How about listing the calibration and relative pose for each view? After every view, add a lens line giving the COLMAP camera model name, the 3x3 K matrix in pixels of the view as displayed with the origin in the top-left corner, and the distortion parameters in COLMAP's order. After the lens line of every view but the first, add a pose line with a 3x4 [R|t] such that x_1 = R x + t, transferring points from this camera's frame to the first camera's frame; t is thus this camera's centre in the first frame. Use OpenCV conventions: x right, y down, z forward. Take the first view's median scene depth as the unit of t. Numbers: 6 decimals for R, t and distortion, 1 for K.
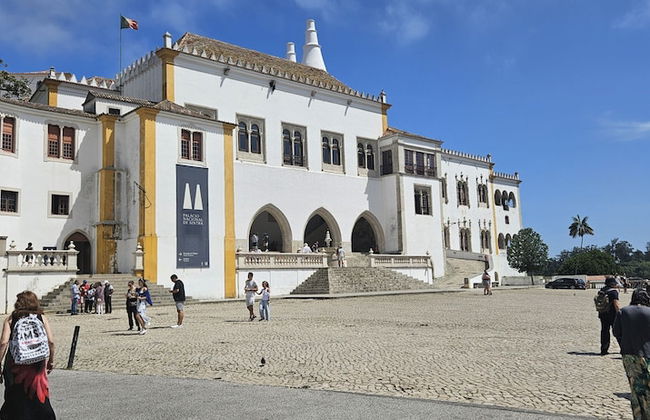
lens RADIAL K [[587.6, 0, 325.0], [0, 587.6, 210.0], [0, 0, 1]] dist [0.047640, -0.003167]
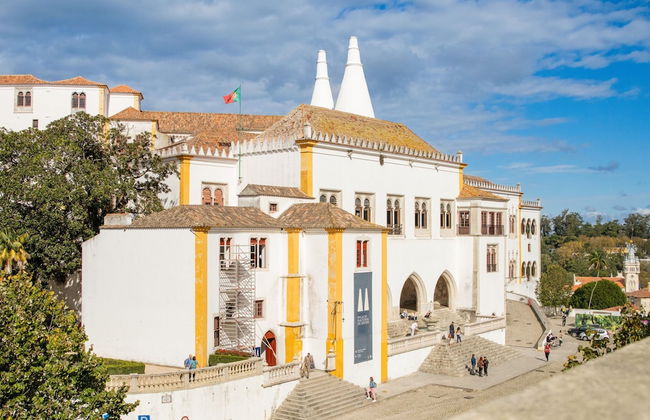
lens RADIAL K [[694.7, 0, 324.6], [0, 694.7, 227.2], [0, 0, 1]] dist [-0.082199, -0.007325]
pose [[0.991212, 0.036839, 0.127047, -0.306571], [-0.049600, 0.993872, 0.098788, -0.187975], [-0.122629, -0.104221, 0.986965, -0.194639]]
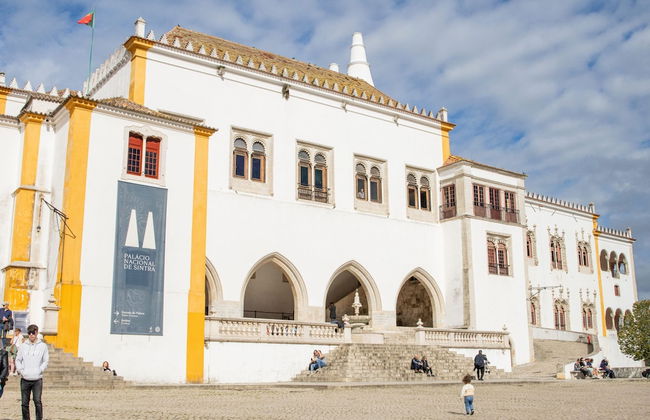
lens RADIAL K [[694.7, 0, 324.6], [0, 694.7, 227.2], [0, 0, 1]] dist [-0.082199, -0.007325]
pose [[0.994755, 0.006710, -0.102062, 0.042649], [-0.015338, 0.996349, -0.083986, 0.024901], [0.101126, 0.085111, 0.991226, 0.151804]]
